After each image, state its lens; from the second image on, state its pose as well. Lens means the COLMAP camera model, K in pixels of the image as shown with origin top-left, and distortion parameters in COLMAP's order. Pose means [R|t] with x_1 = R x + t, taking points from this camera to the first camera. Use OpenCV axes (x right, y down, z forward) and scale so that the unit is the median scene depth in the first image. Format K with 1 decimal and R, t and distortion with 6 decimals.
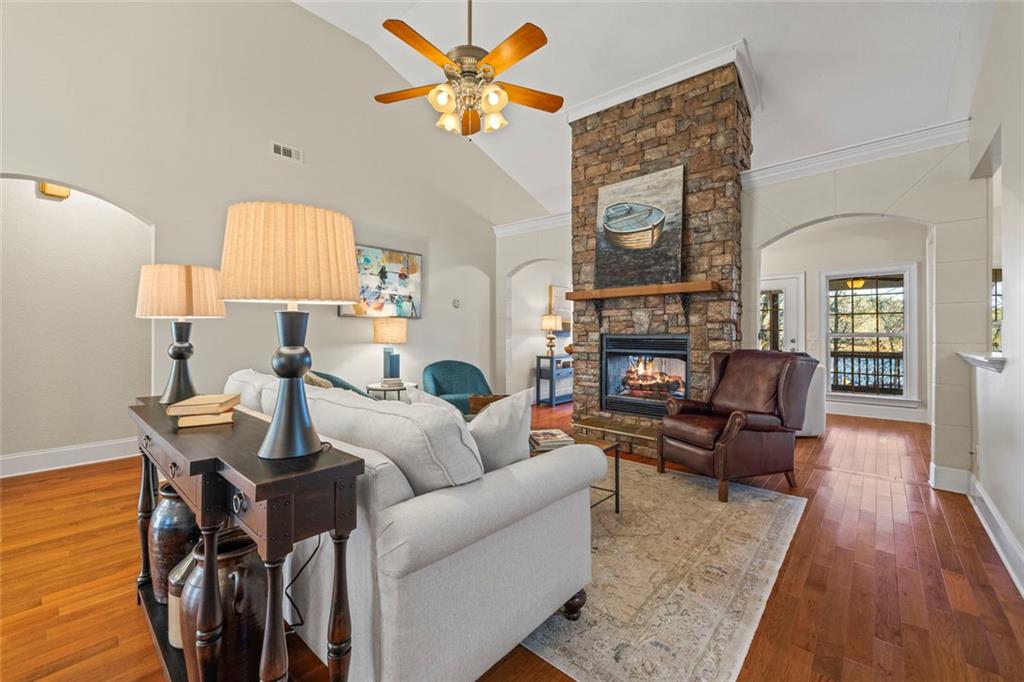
lens RADIAL K [[410.4, 0, 514.9], [0, 410.4, 334.9], [0, 0, 1]] dist [-0.006523, 0.000451]
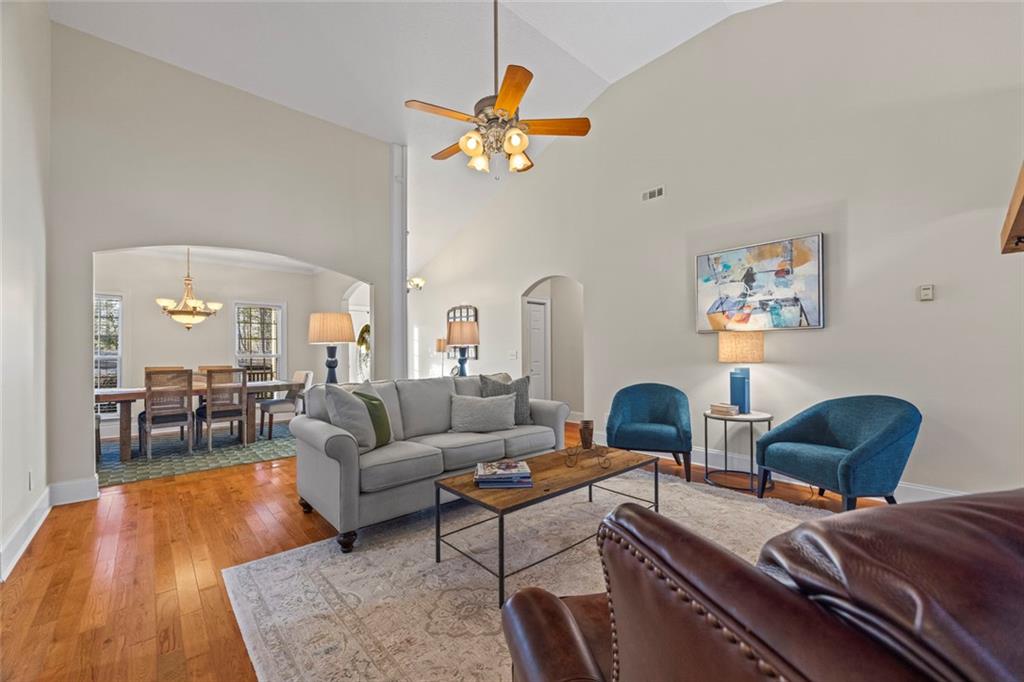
lens RADIAL K [[410.4, 0, 510.3], [0, 410.4, 350.5], [0, 0, 1]] dist [-0.006523, 0.000451]
pose [[-0.120748, -0.006226, -0.992664, 0.548163], [0.003564, 0.999971, -0.006705, -0.000237], [0.992677, -0.004348, -0.120723, 0.640110]]
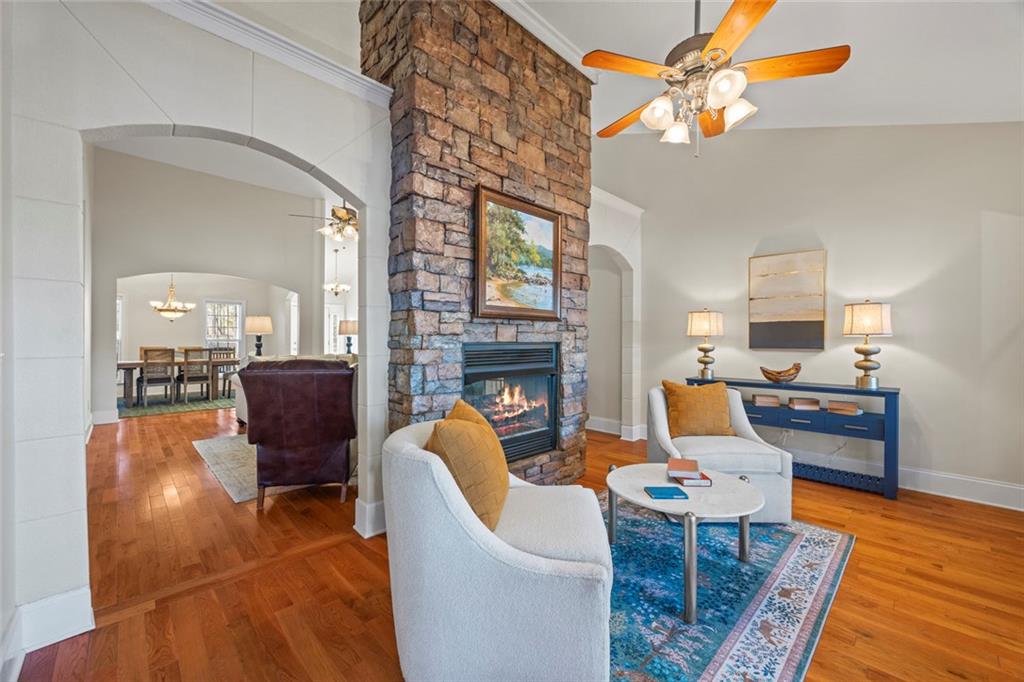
lens RADIAL K [[410.4, 0, 513.5], [0, 410.4, 339.4], [0, 0, 1]] dist [-0.006523, 0.000451]
pose [[-0.077152, -0.002080, -0.997017, 1.073927], [-0.008118, 0.999966, -0.001458, -0.005605], [0.996986, 0.007982, -0.077166, 1.126906]]
